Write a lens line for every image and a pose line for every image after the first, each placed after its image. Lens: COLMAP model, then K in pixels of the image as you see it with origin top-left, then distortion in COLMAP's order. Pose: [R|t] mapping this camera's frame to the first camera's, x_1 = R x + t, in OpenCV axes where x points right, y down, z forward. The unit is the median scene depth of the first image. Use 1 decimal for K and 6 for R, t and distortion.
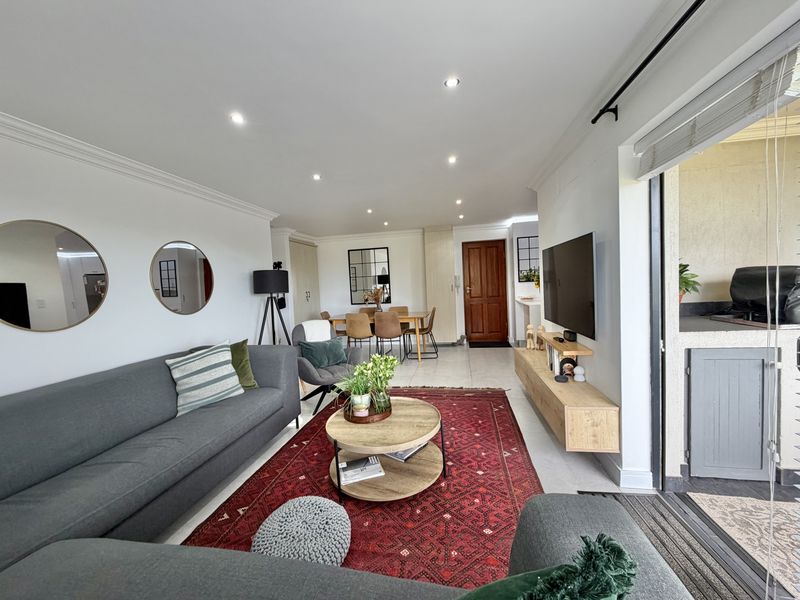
lens RADIAL K [[319.2, 0, 398.3], [0, 319.2, 299.8], [0, 0, 1]] dist [0.001037, -0.000034]
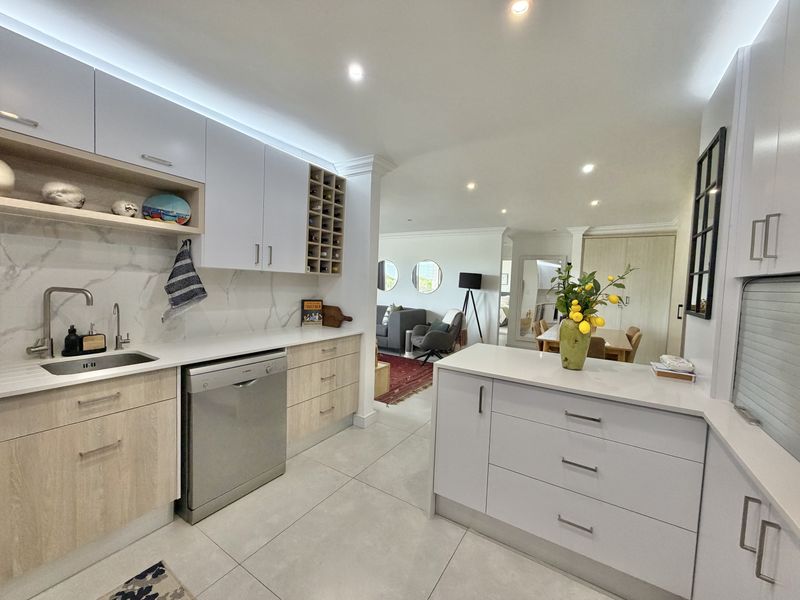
lens RADIAL K [[319.2, 0, 401.0], [0, 319.2, 301.0], [0, 0, 1]] dist [0.001037, -0.000034]
pose [[-0.355327, 0.090912, -0.930310, 1.713610], [-0.068941, 0.990000, 0.123077, -0.193547], [0.932196, 0.107870, -0.345506, 1.951549]]
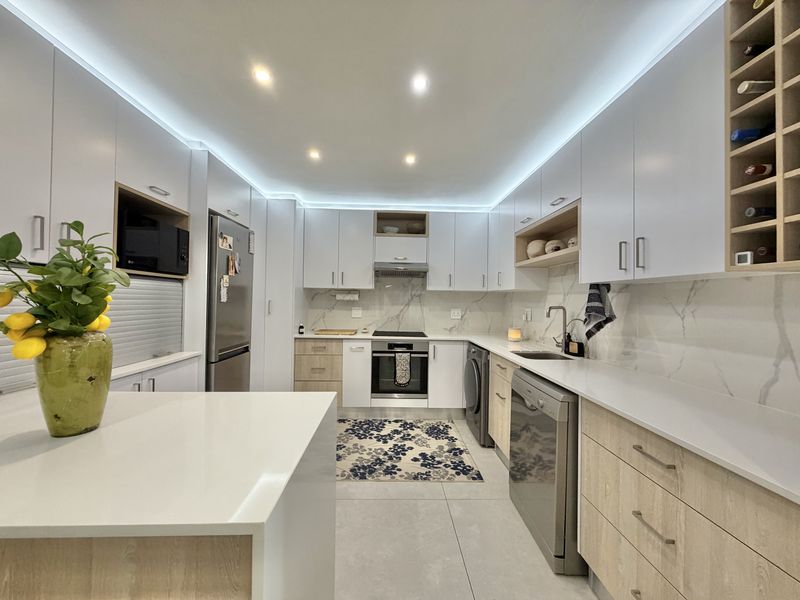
lens RADIAL K [[319.2, 0, 399.5], [0, 319.2, 300.1], [0, 0, 1]] dist [0.001037, -0.000034]
pose [[-0.221321, 0.053813, 0.973715, 0.543509], [0.050072, 0.997786, -0.043763, -0.099984], [-0.973915, 0.039070, -0.223526, 1.804687]]
